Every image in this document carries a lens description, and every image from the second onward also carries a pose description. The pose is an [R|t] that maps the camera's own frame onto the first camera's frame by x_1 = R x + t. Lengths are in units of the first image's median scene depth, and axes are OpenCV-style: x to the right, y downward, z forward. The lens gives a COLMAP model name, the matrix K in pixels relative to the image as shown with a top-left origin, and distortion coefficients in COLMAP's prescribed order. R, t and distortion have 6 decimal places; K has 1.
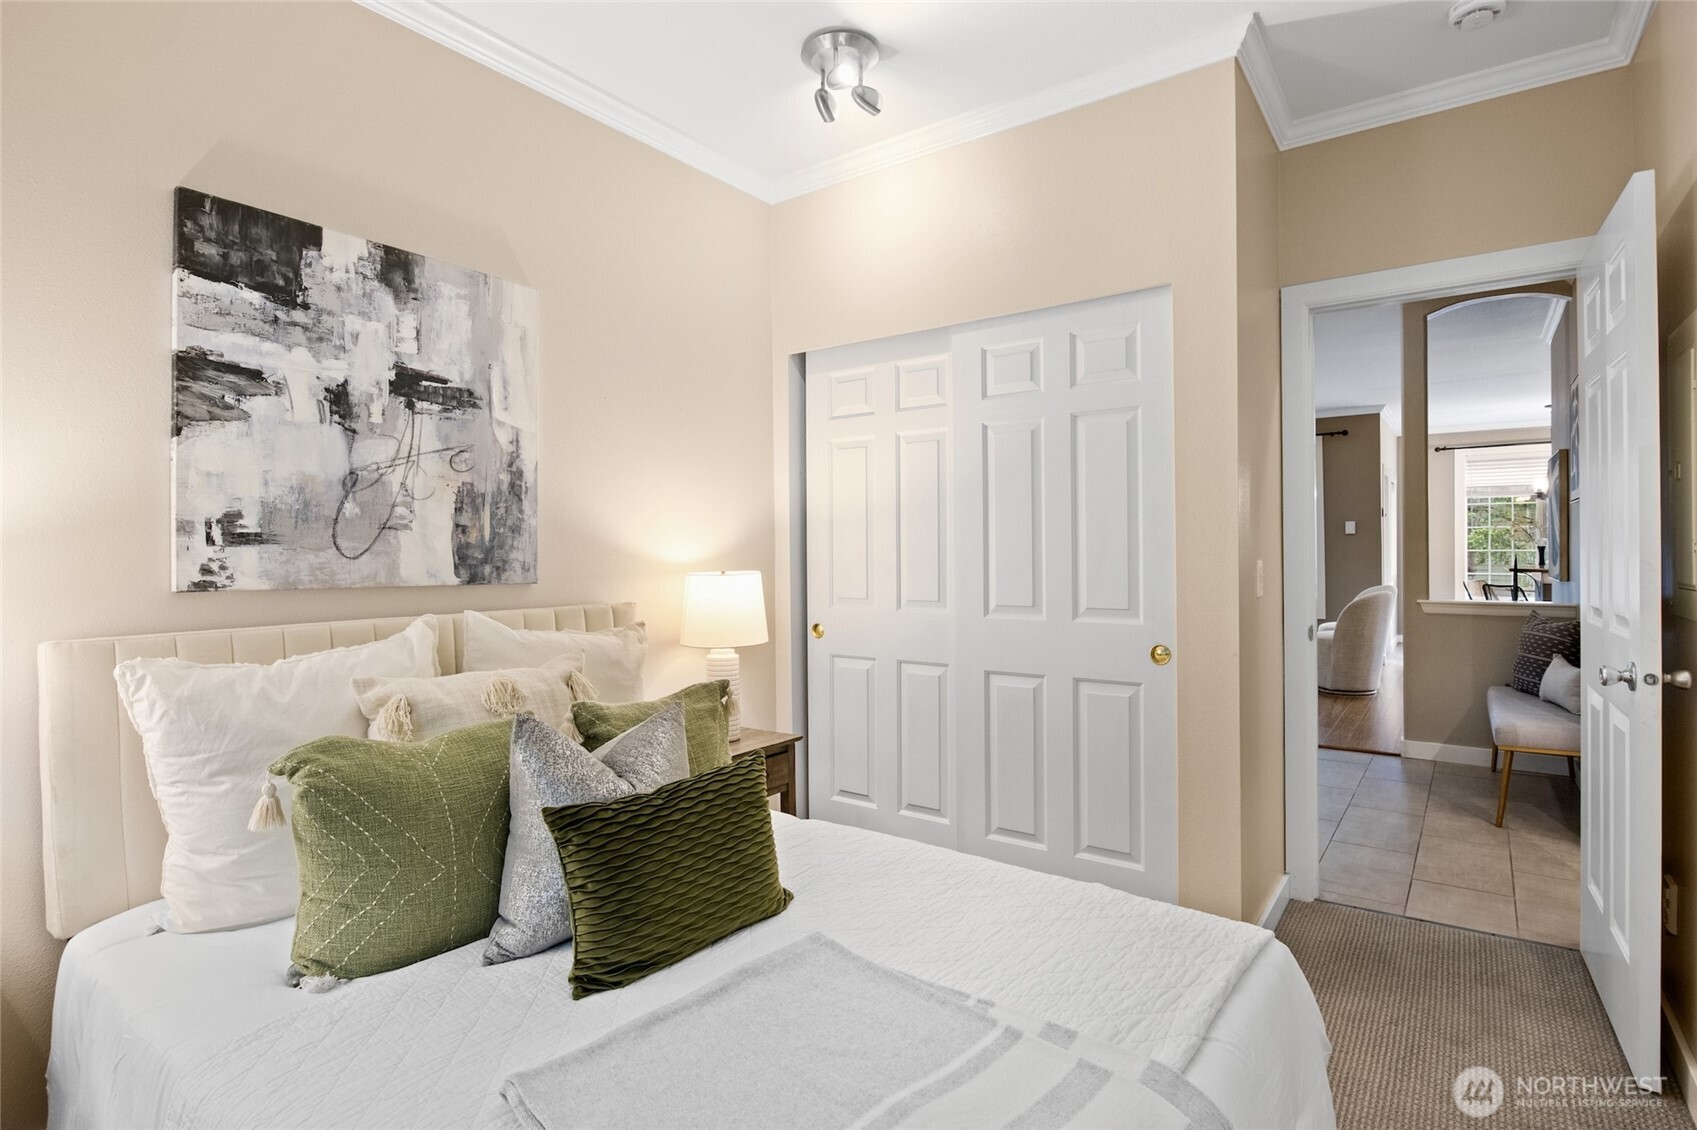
lens RADIAL K [[850.3, 0, 865.4], [0, 850.3, 561.9], [0, 0, 1]] dist [-0.006441, -0.002333]
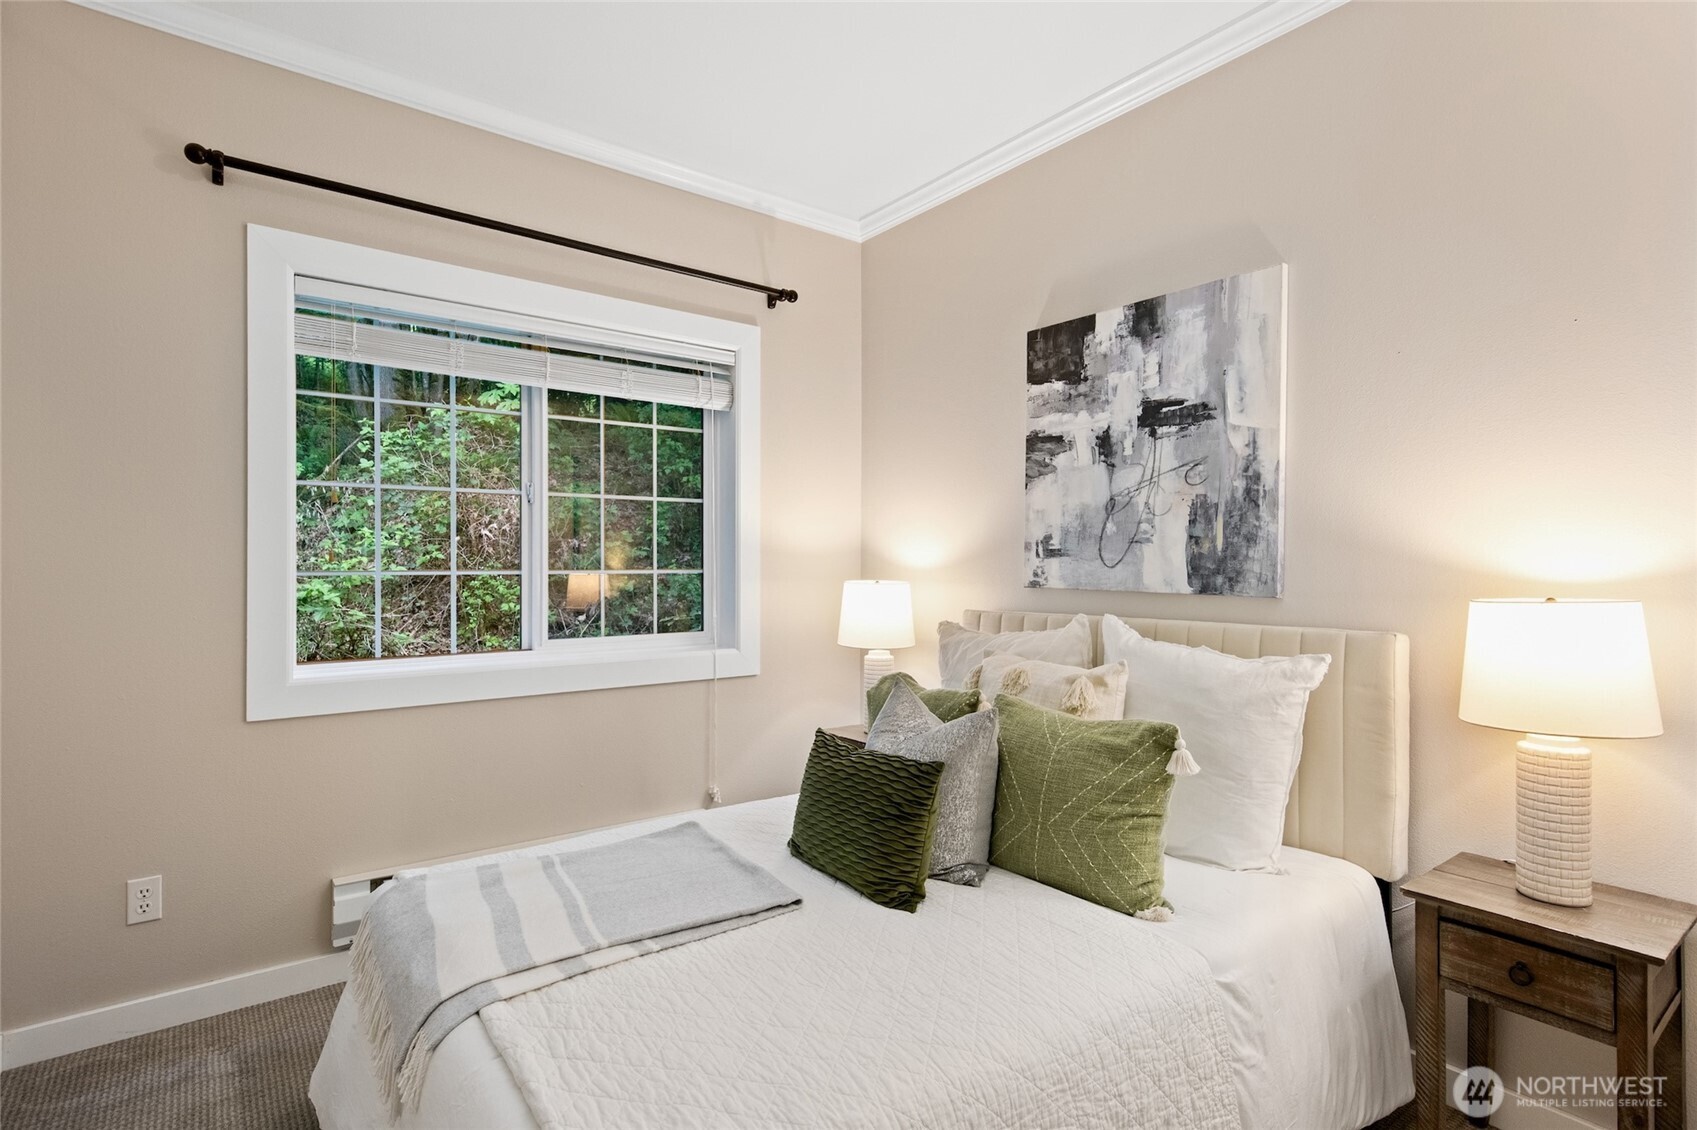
lens RADIAL K [[850.3, 0, 865.4], [0, 850.3, 561.9], [0, 0, 1]] dist [-0.006441, -0.002333]
pose [[-0.286919, 0.007452, -0.957926, 0.671120], [-0.004746, 0.999946, 0.009200, -0.021076], [0.957943, 0.007186, -0.286869, 0.968735]]
